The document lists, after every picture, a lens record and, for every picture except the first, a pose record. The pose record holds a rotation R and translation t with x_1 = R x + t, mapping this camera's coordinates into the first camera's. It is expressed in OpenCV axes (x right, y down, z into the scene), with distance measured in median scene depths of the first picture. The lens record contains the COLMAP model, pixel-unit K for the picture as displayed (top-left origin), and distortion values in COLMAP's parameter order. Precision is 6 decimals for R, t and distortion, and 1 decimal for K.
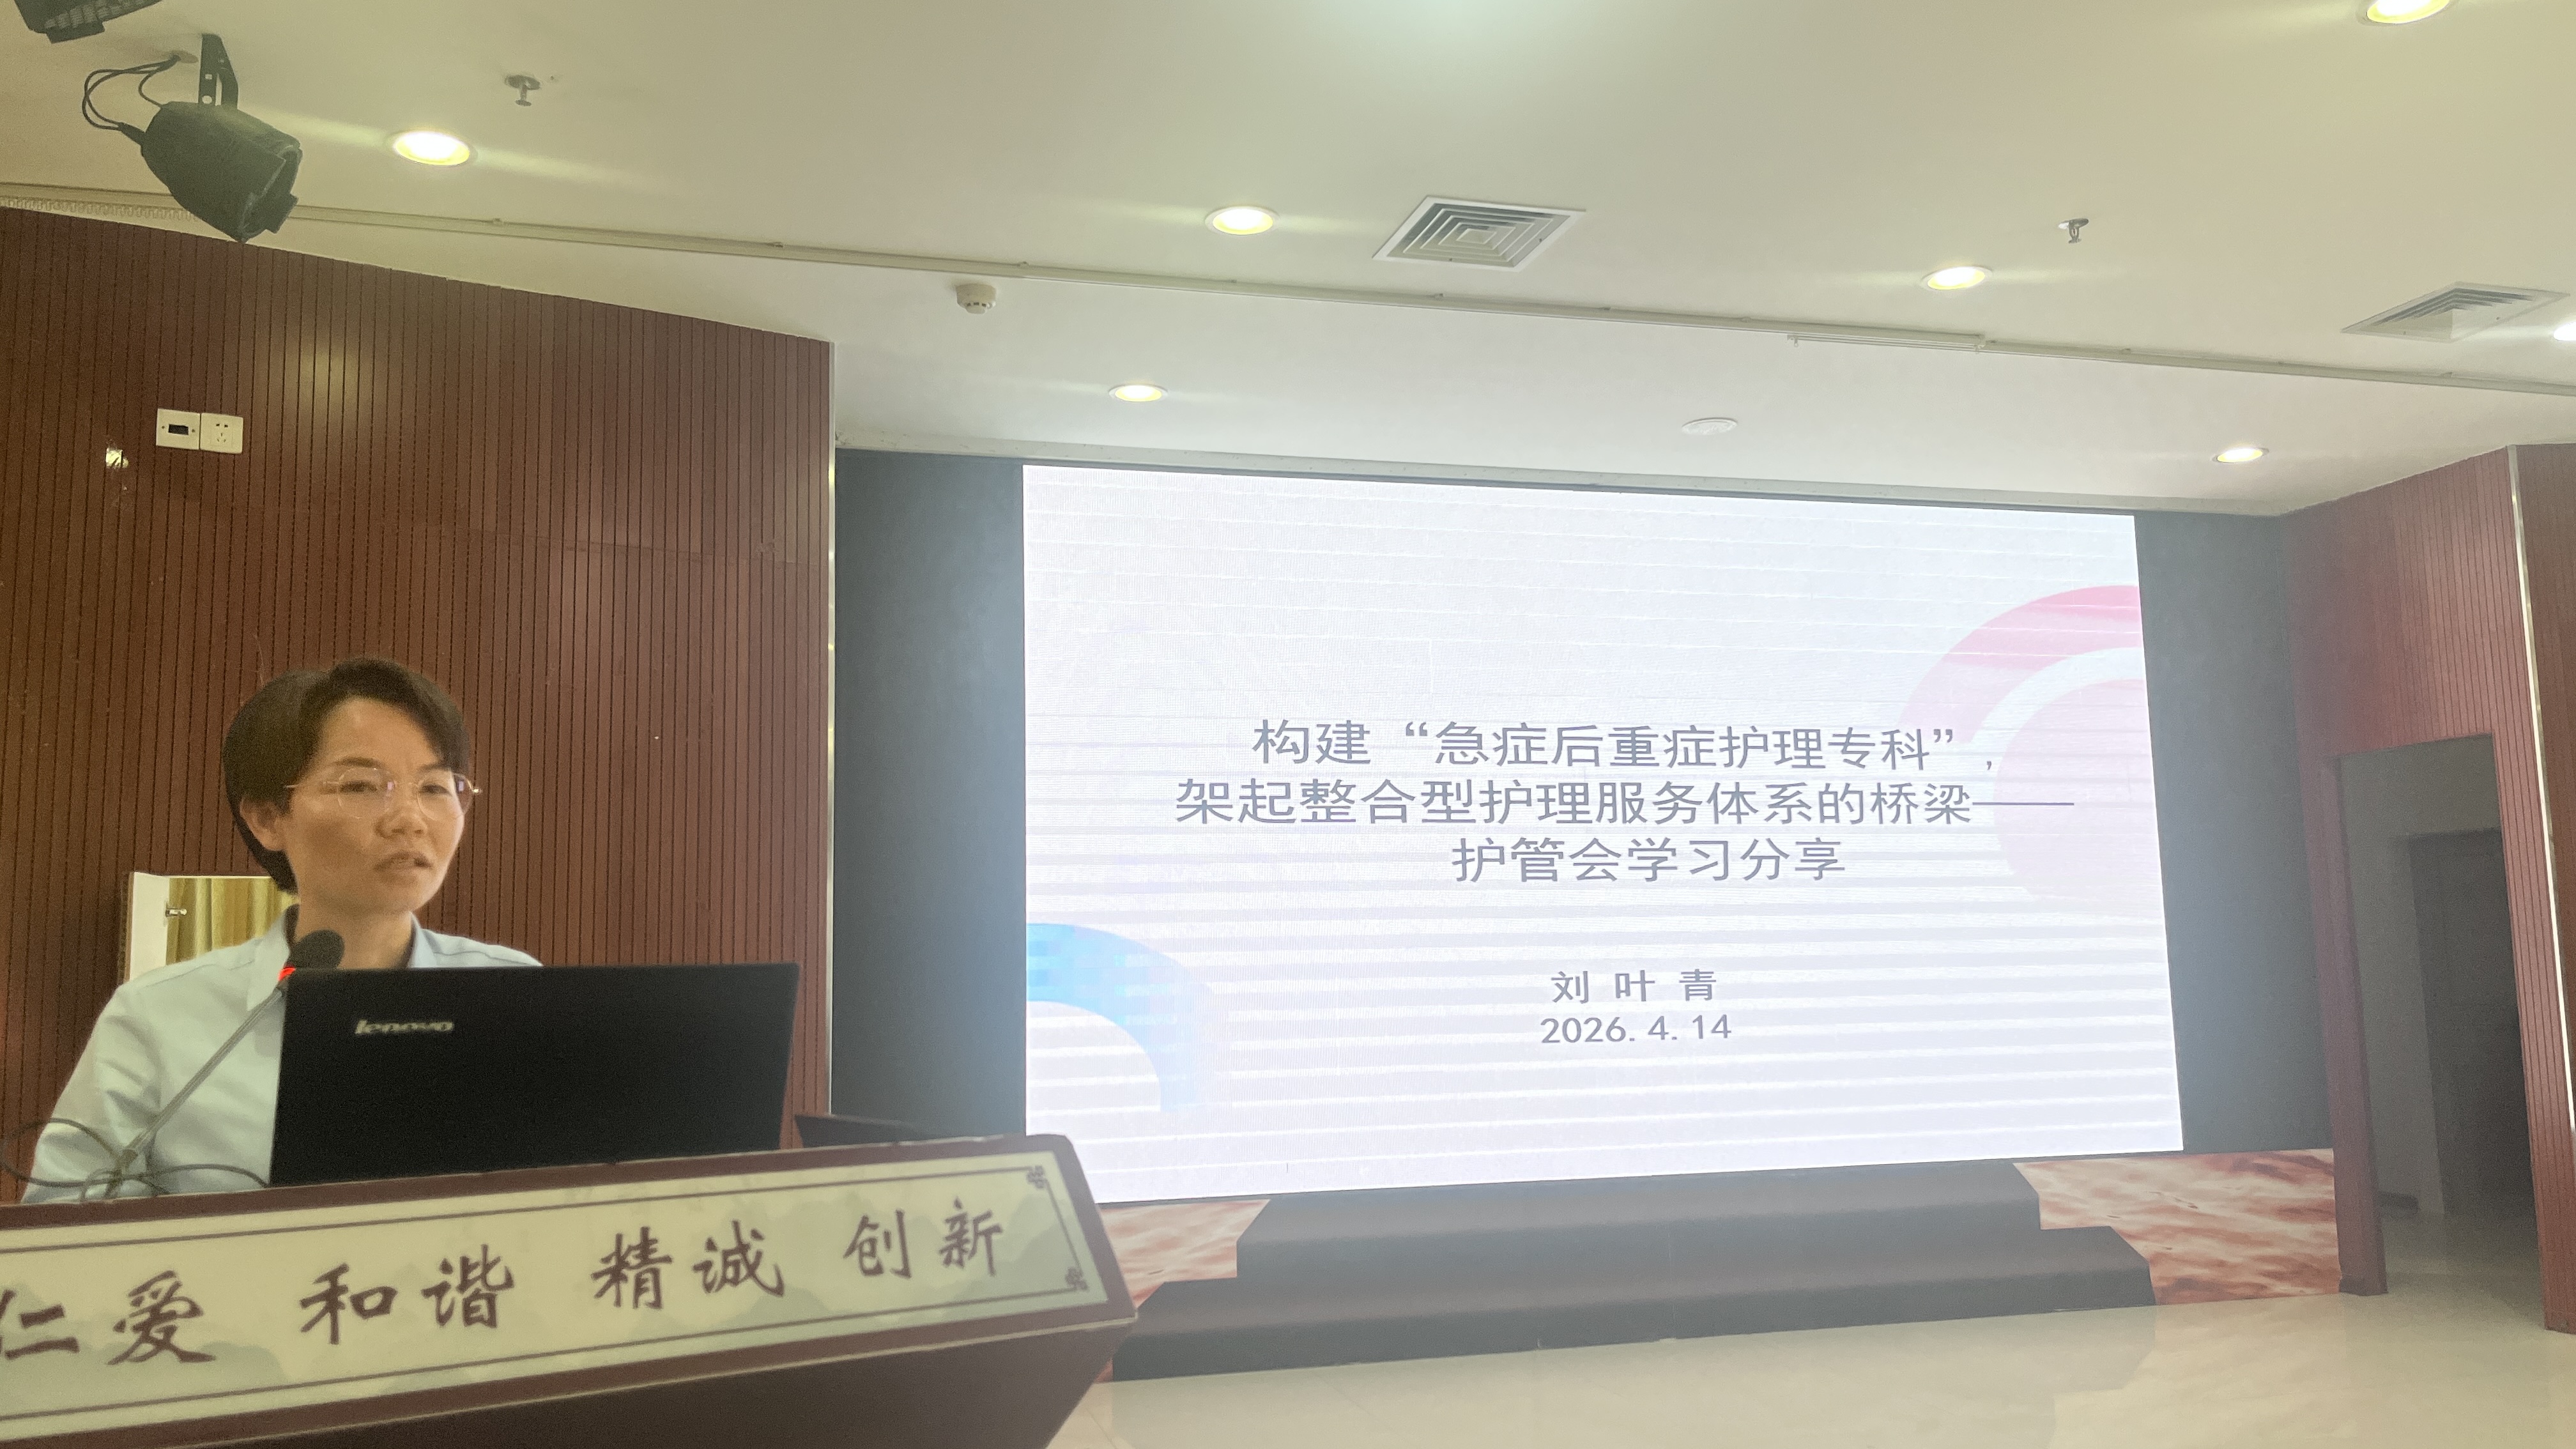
lens RADIAL K [[2017.7, 0, 1288.0], [0, 2017.7, 724.5], [0, 0, 1]] dist [0.077284, -0.129378]
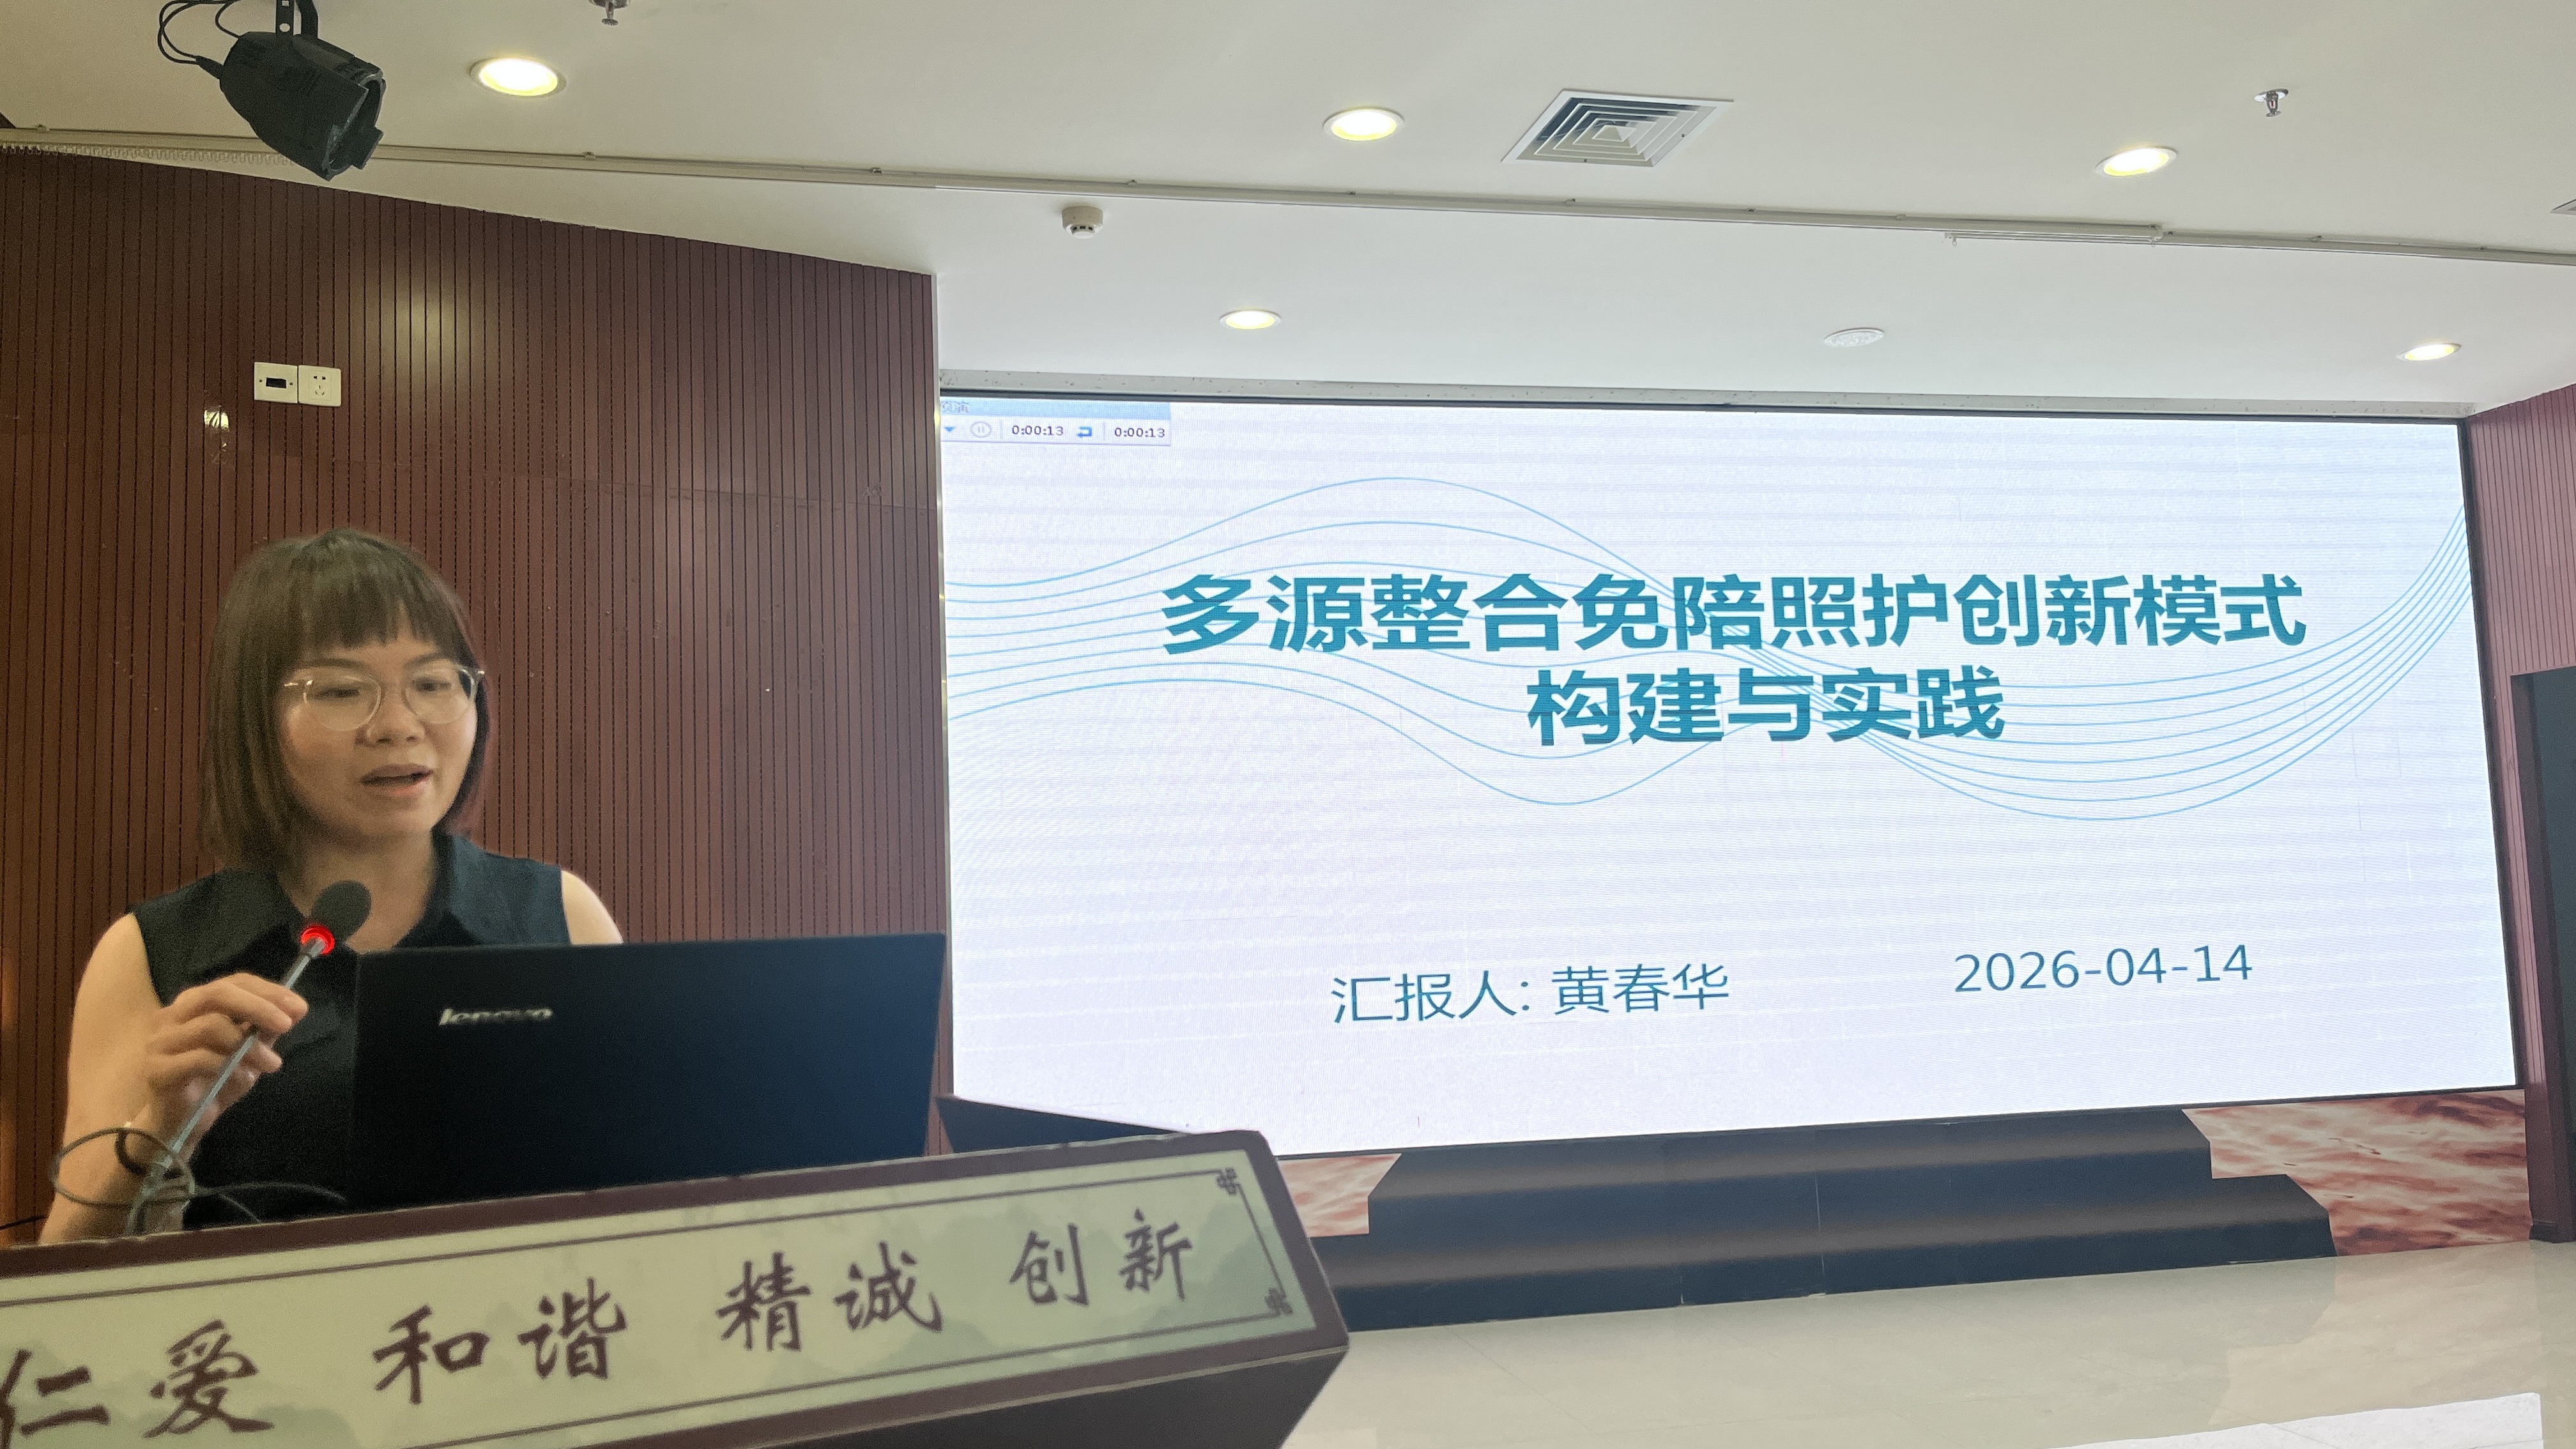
lens RADIAL K [[2019.4, 0, 1267.3], [0, 2019.4, 745.2], [0, 0, 1]] dist [0.073399, -0.127082]
pose [[0.998030, -0.019081, -0.059758, -0.019748], [0.021262, 0.999123, 0.036074, 0.003874], [0.059017, -0.037273, 0.997561, 0.059882]]
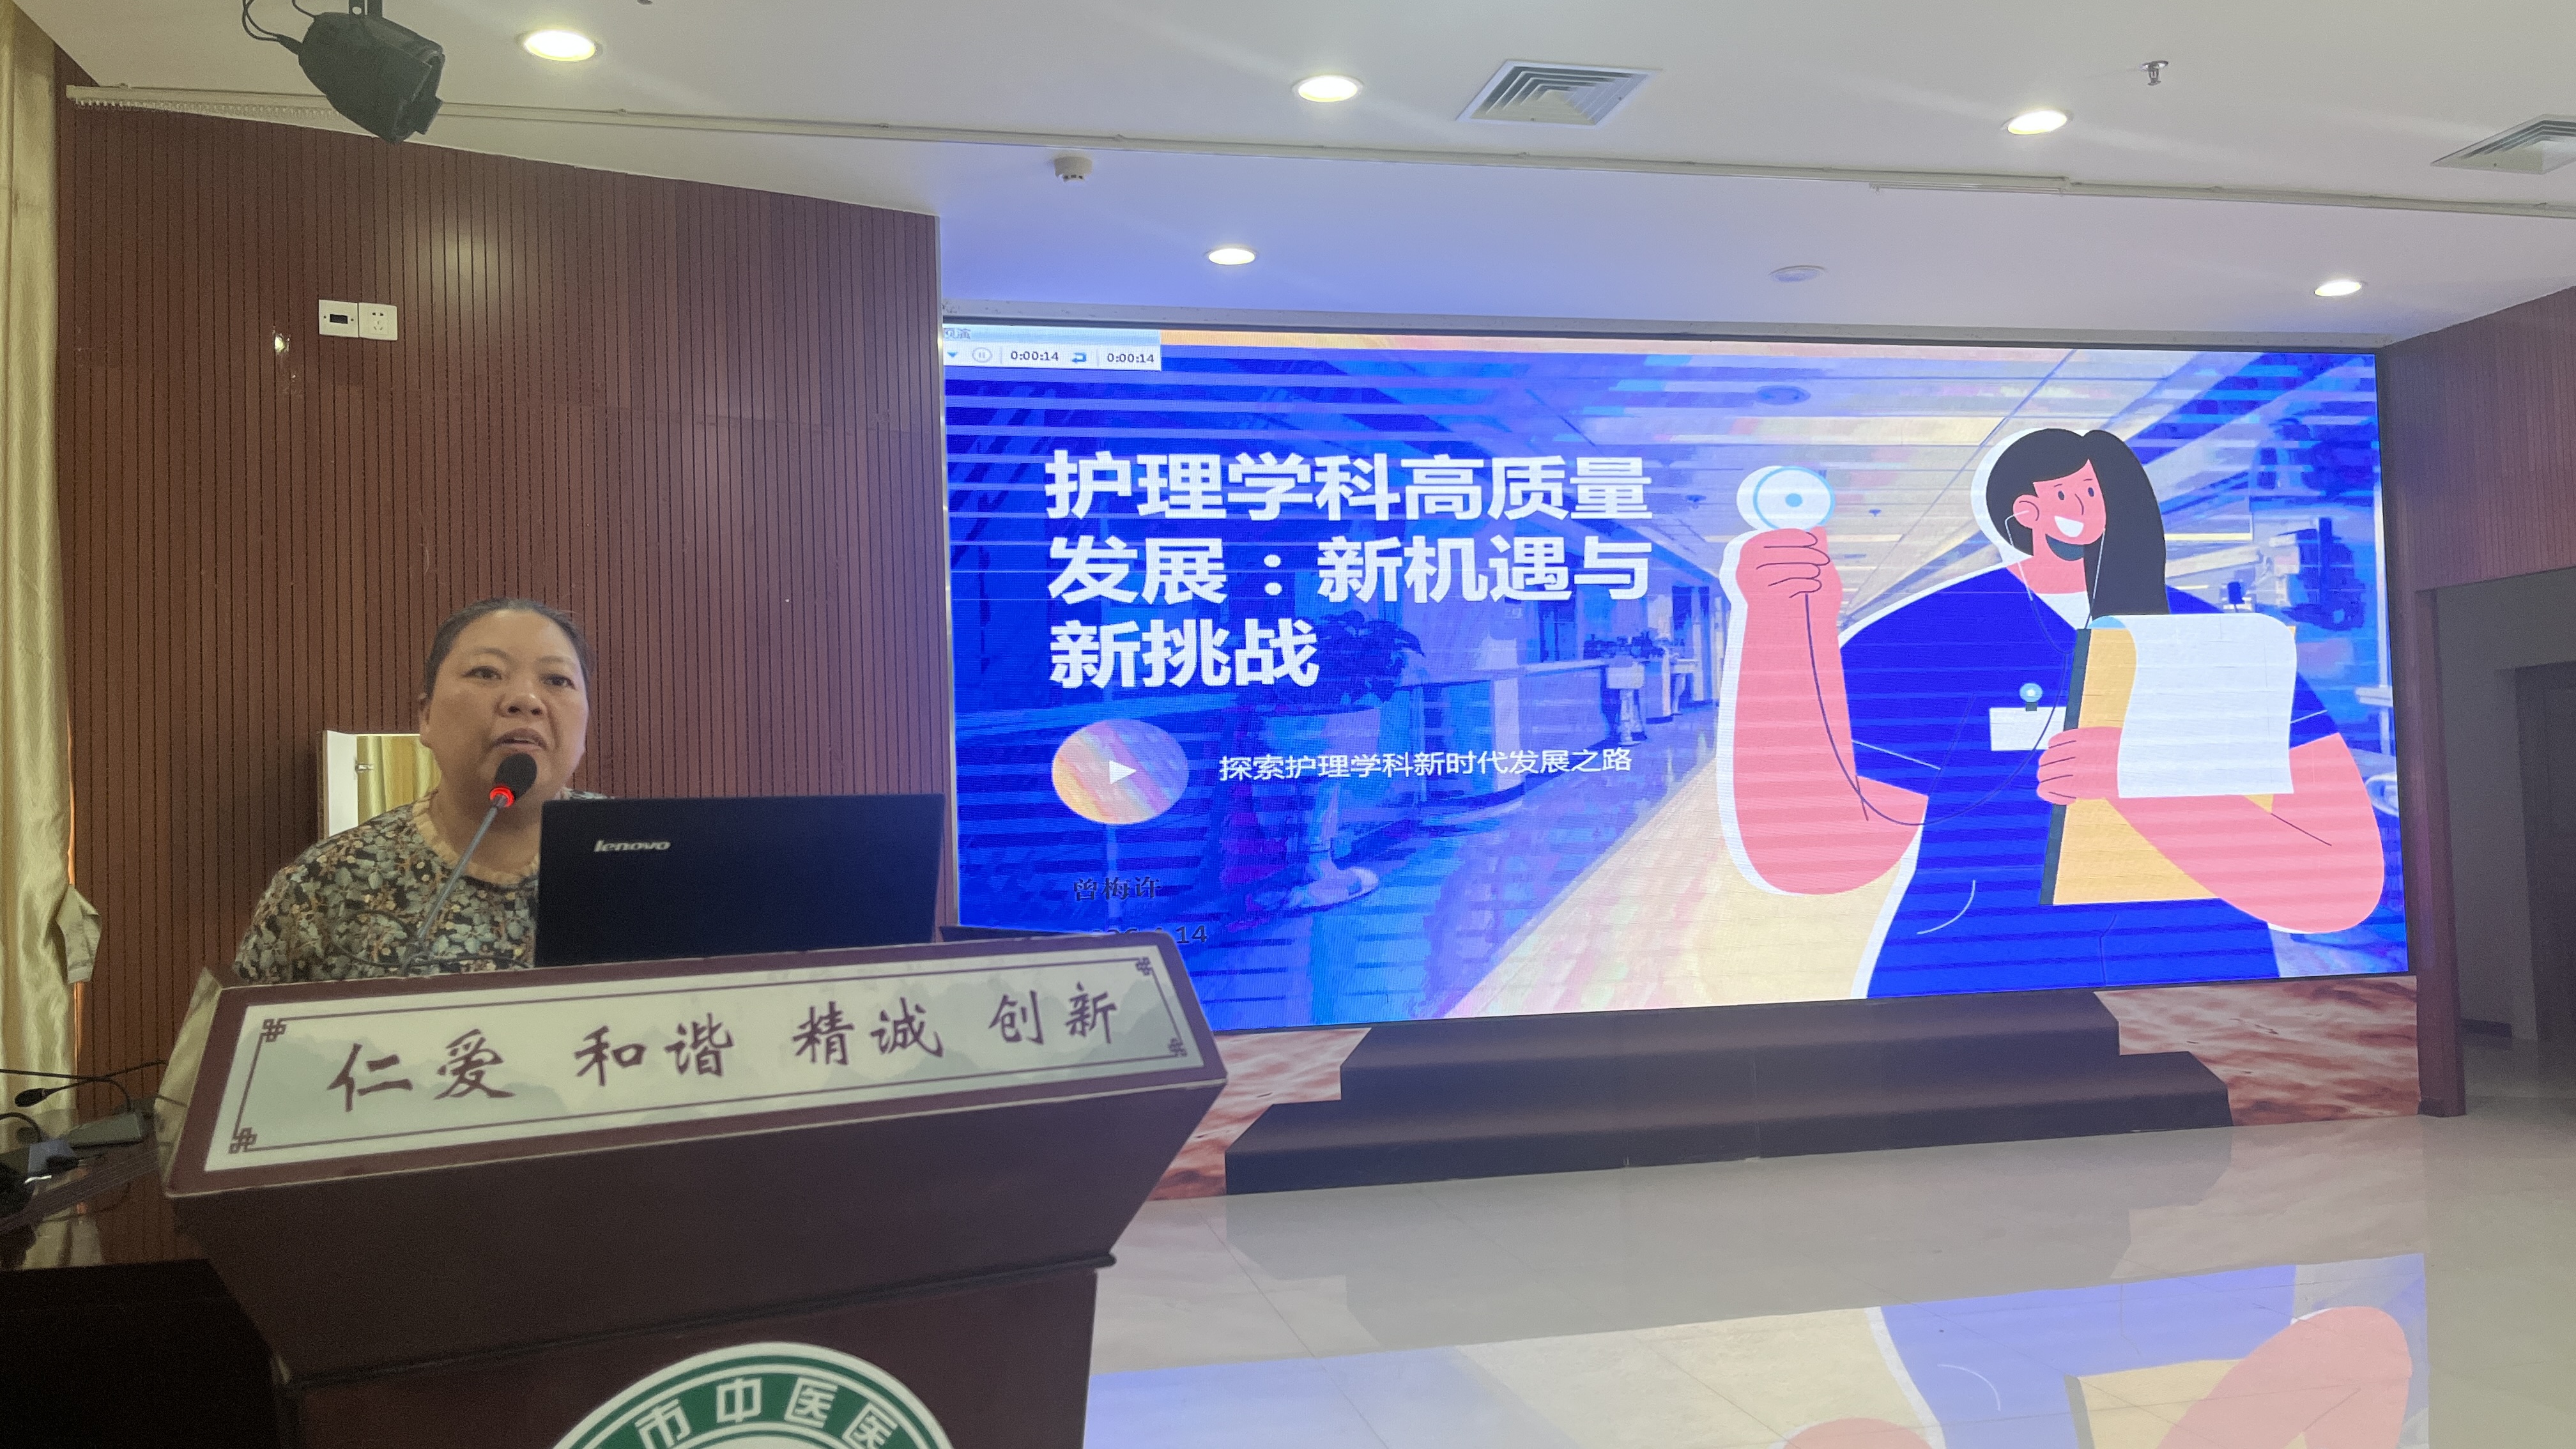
lens RADIAL K [[2022.1, 0, 1288.5], [0, 2022.1, 750.2], [0, 0, 1]] dist [0.057570, -0.086739]
pose [[0.998476, -0.011924, -0.053892, 0.011140], [0.016535, 0.996163, 0.085941, -0.003250], [0.052661, -0.086702, 0.994842, -0.070565]]
